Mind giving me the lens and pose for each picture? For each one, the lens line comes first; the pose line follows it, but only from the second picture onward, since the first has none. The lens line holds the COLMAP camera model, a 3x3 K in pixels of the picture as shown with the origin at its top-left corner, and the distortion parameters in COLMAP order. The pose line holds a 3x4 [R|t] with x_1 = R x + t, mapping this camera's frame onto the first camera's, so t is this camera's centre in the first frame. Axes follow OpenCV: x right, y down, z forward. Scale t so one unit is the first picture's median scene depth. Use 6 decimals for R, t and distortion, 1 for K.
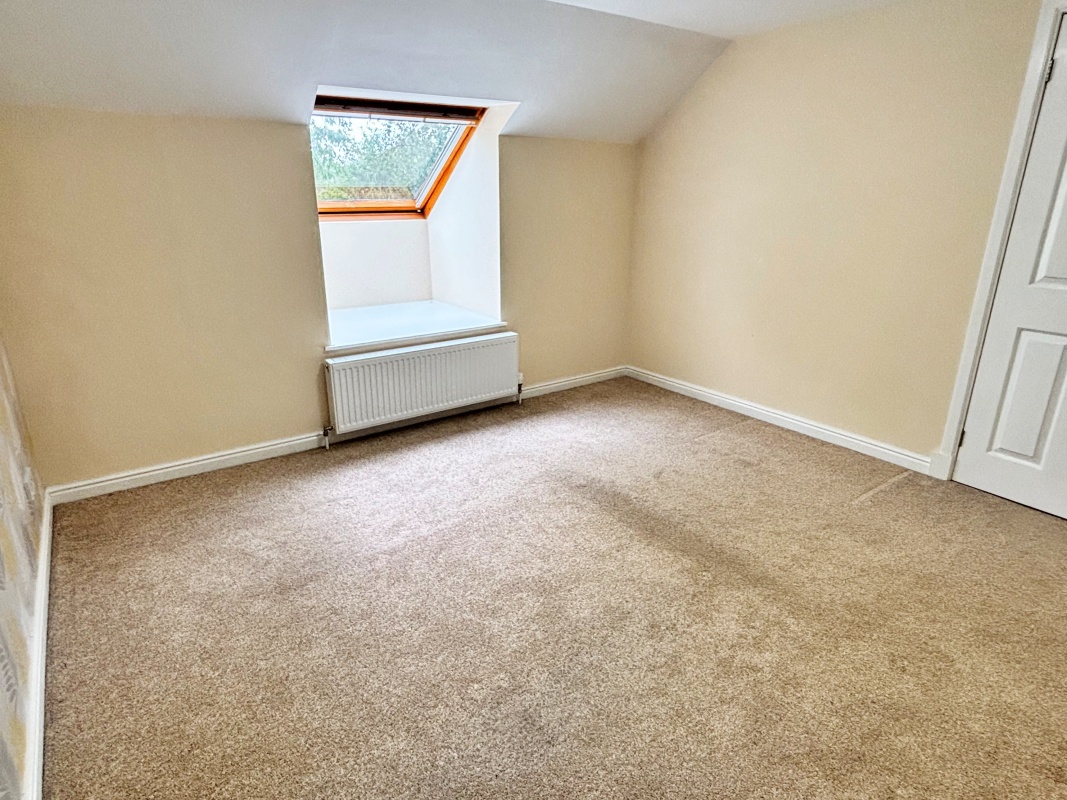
lens RADIAL K [[604.6, 0, 528.5], [0, 604.6, 395.0], [0, 0, 1]] dist [0.001402, -0.006723]
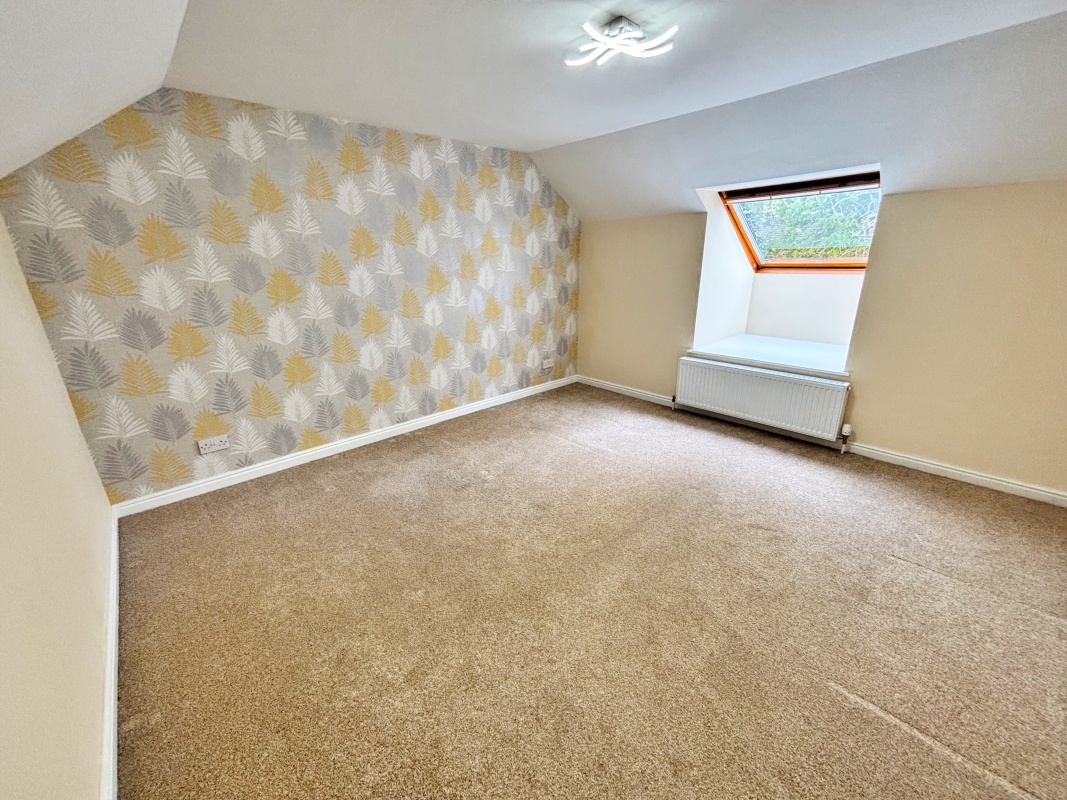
lens RADIAL K [[435.1, 0, 537.7], [0, 435.1, 392.4], [0, 0, 1]] dist [0.003791, 0.000013]
pose [[0.133144, 0.295219, -0.946107, 0.719658], [-0.296426, 0.922771, 0.246222, -0.135827], [0.945730, 0.247667, 0.210372, 0.389702]]
